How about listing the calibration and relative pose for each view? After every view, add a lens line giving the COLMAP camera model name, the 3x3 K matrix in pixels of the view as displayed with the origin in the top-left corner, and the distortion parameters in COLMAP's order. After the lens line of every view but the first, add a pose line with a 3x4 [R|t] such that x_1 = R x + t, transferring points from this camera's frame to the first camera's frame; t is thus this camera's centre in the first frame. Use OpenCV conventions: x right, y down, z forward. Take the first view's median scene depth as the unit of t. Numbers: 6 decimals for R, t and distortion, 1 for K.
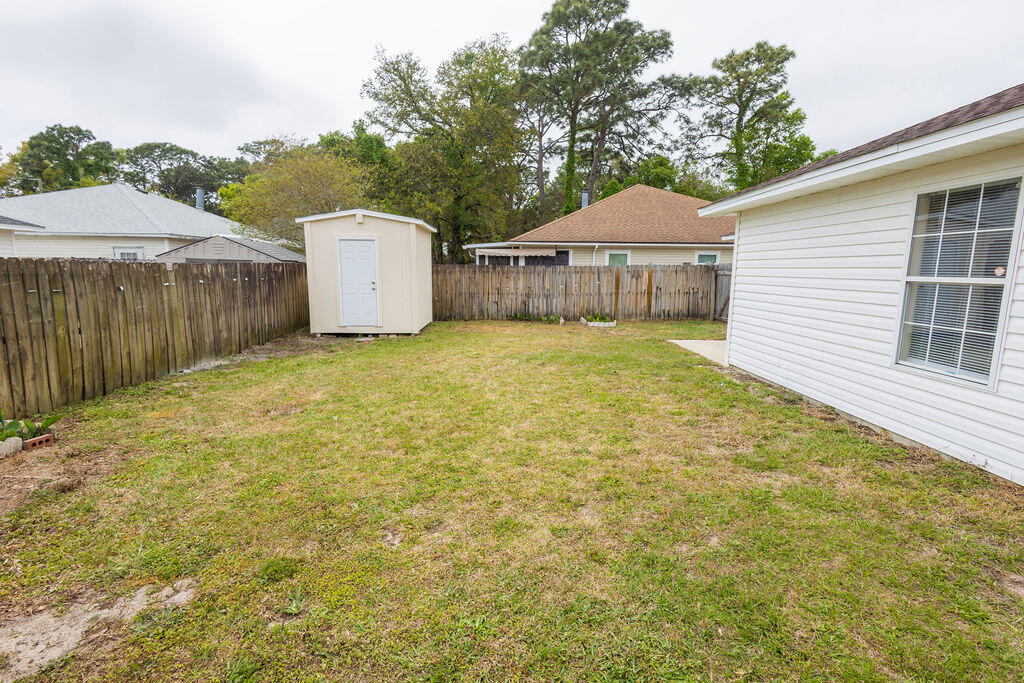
lens RADIAL K [[471.4, 0, 515.3], [0, 471.4, 340.1], [0, 0, 1]] dist [0.013047, -0.000652]
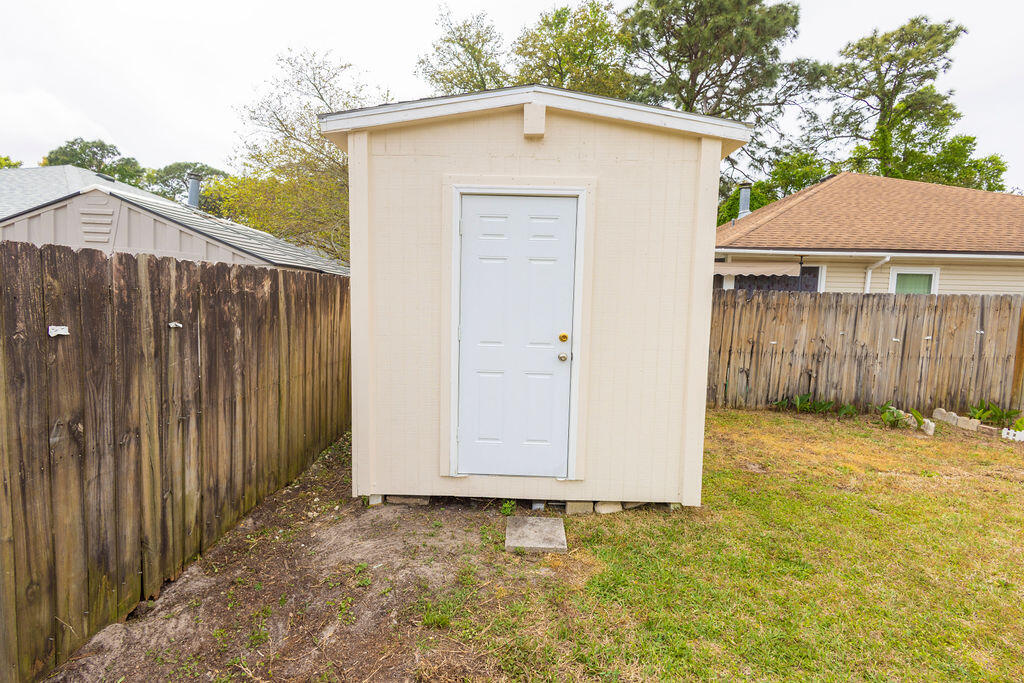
lens RADIAL K [[471.4, 0, 515.3], [0, 471.4, 340.1], [0, 0, 1]] dist [0.013047, -0.000652]
pose [[0.998760, 0.019022, -0.045999, -0.208863], [-0.021864, 0.997831, -0.062093, -0.066251], [0.044718, 0.063021, 0.997010, 0.458917]]
